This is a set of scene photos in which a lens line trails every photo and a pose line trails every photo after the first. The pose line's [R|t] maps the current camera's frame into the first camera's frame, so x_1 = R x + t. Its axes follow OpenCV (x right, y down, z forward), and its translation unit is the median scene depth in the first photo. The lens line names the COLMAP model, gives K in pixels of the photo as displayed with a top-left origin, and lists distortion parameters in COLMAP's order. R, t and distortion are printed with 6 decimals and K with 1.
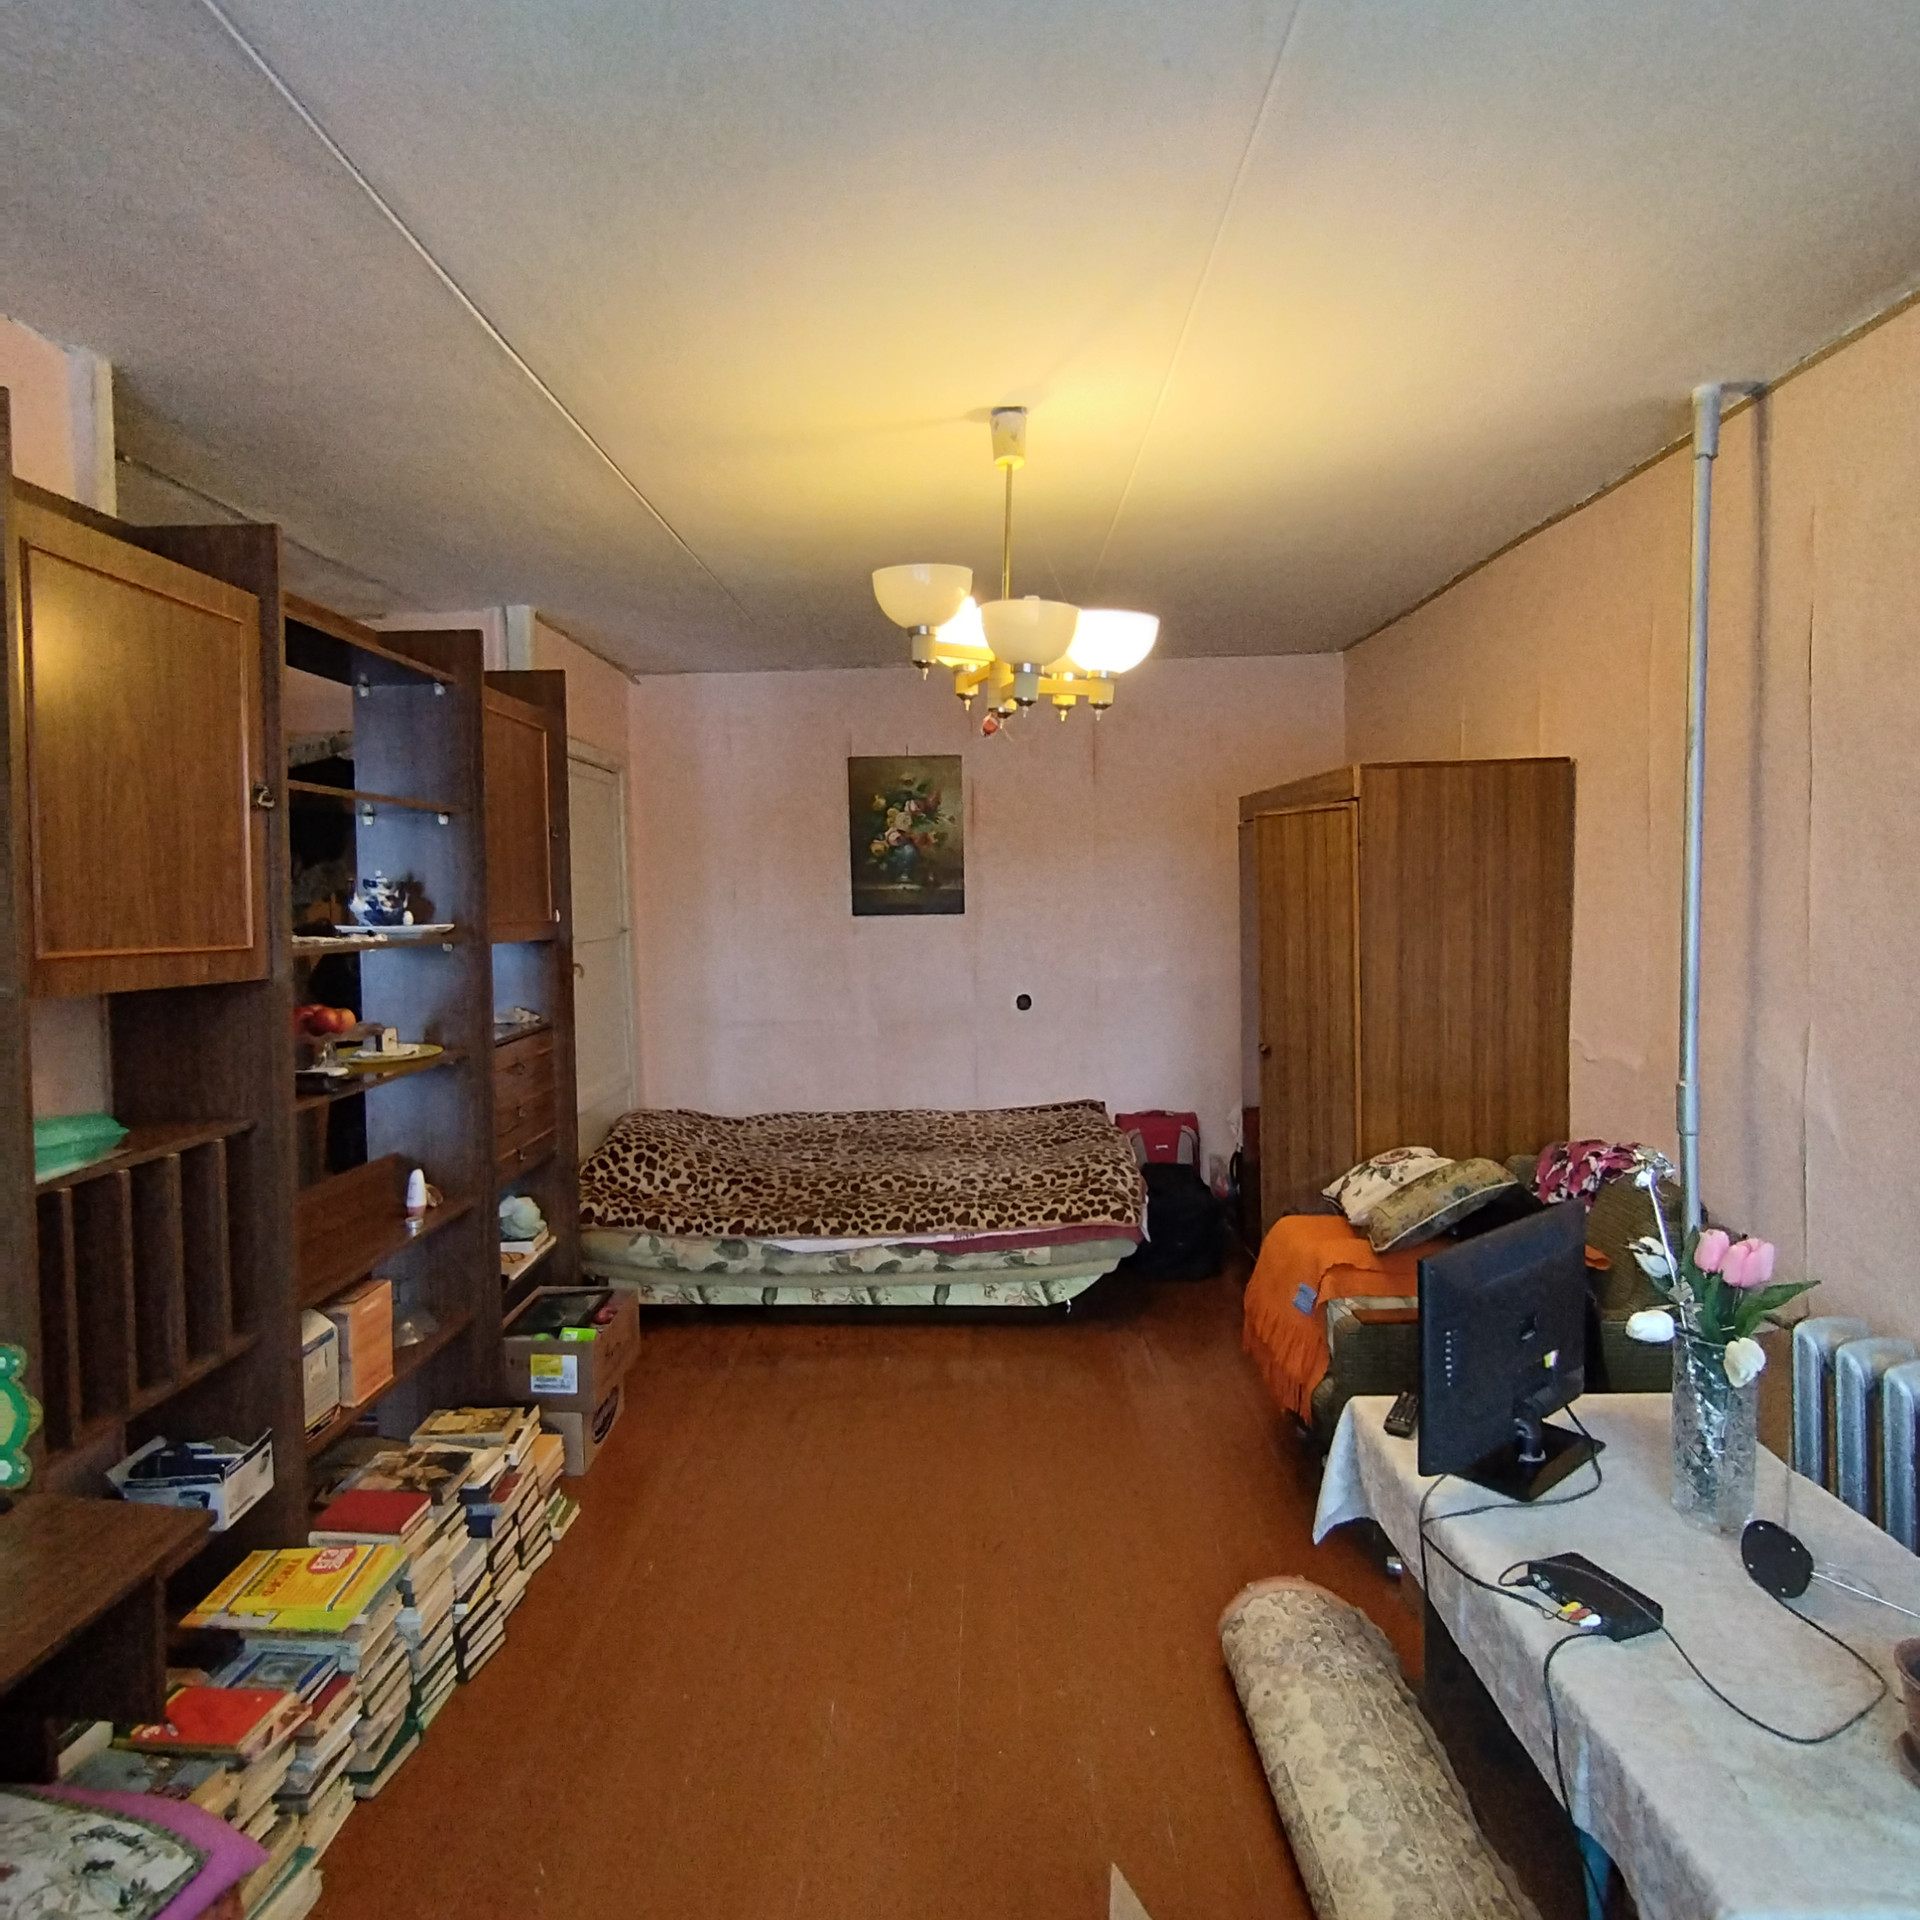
lens RADIAL K [[1165.1, 0, 932.2], [0, 1165.1, 958.5], [0, 0, 1]] dist [-0.003372, 0.001882]
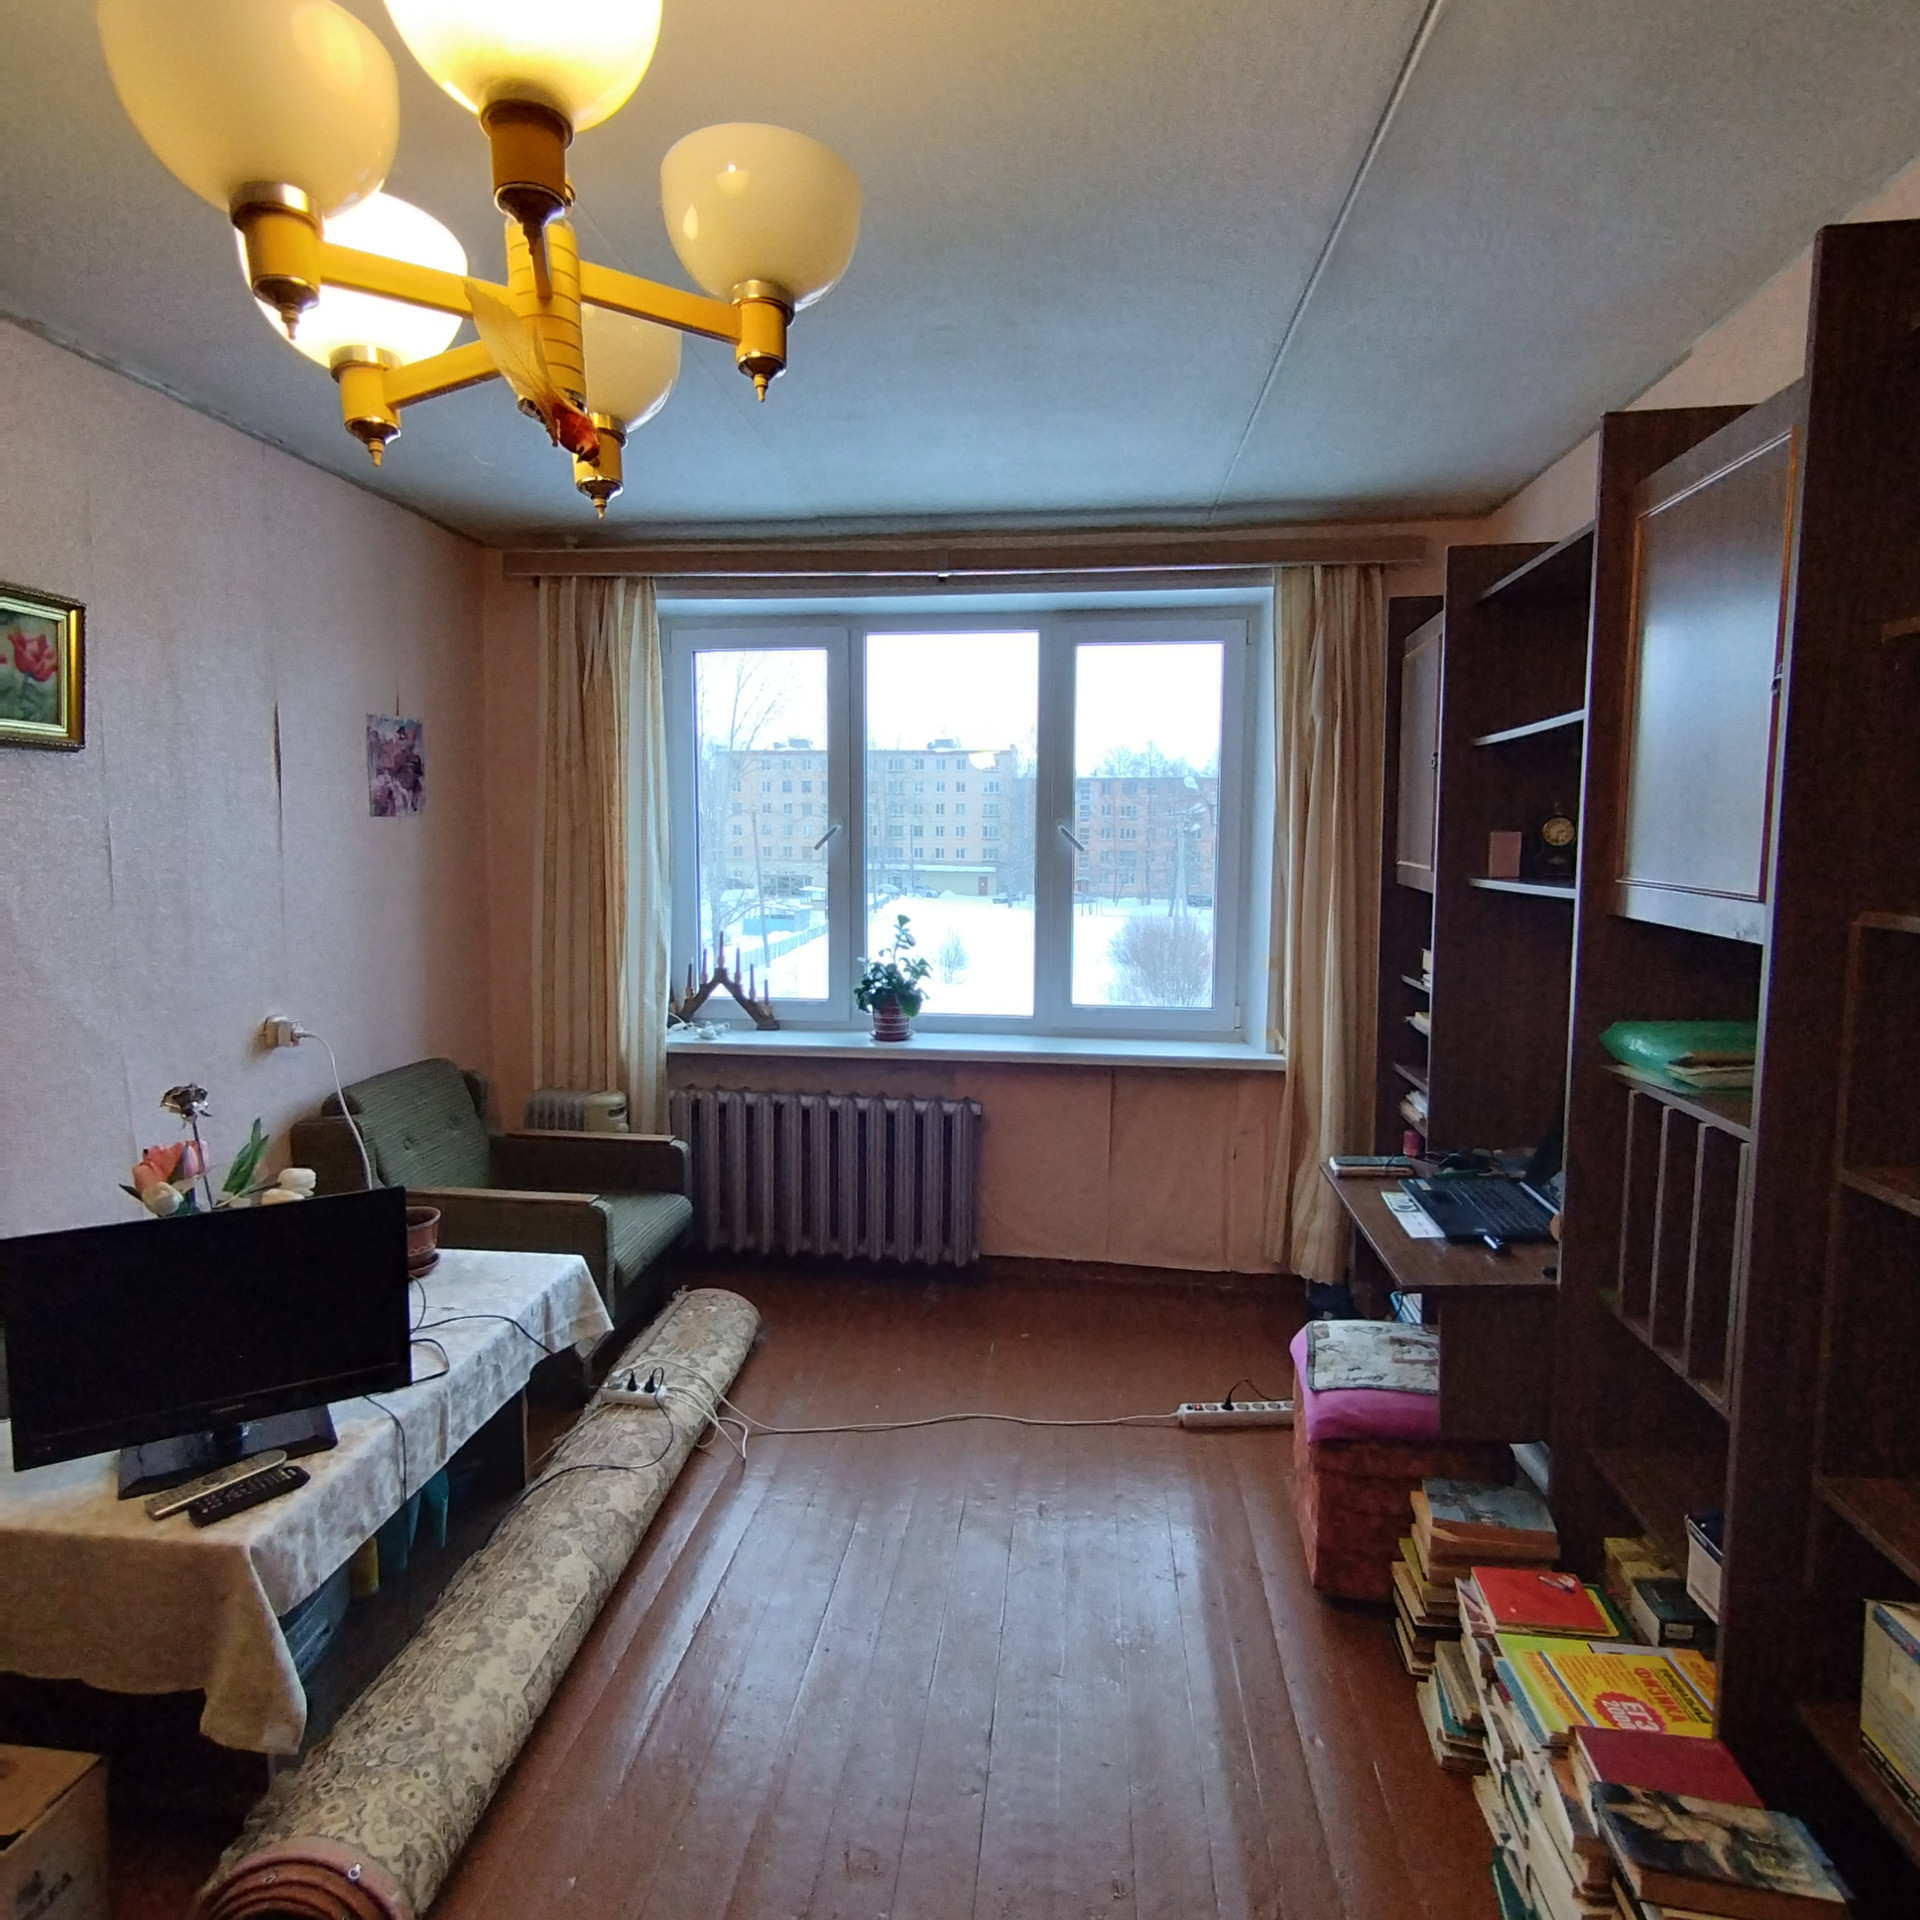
lens RADIAL K [[1165.1, 0, 932.2], [0, 1165.1, 958.5], [0, 0, 1]] dist [-0.003372, 0.001882]
pose [[-0.997466, 0.008041, 0.070687, -0.117208], [0.017218, 0.991339, 0.130193, -0.072268], [-0.069028, 0.131080, -0.988966, 1.609929]]
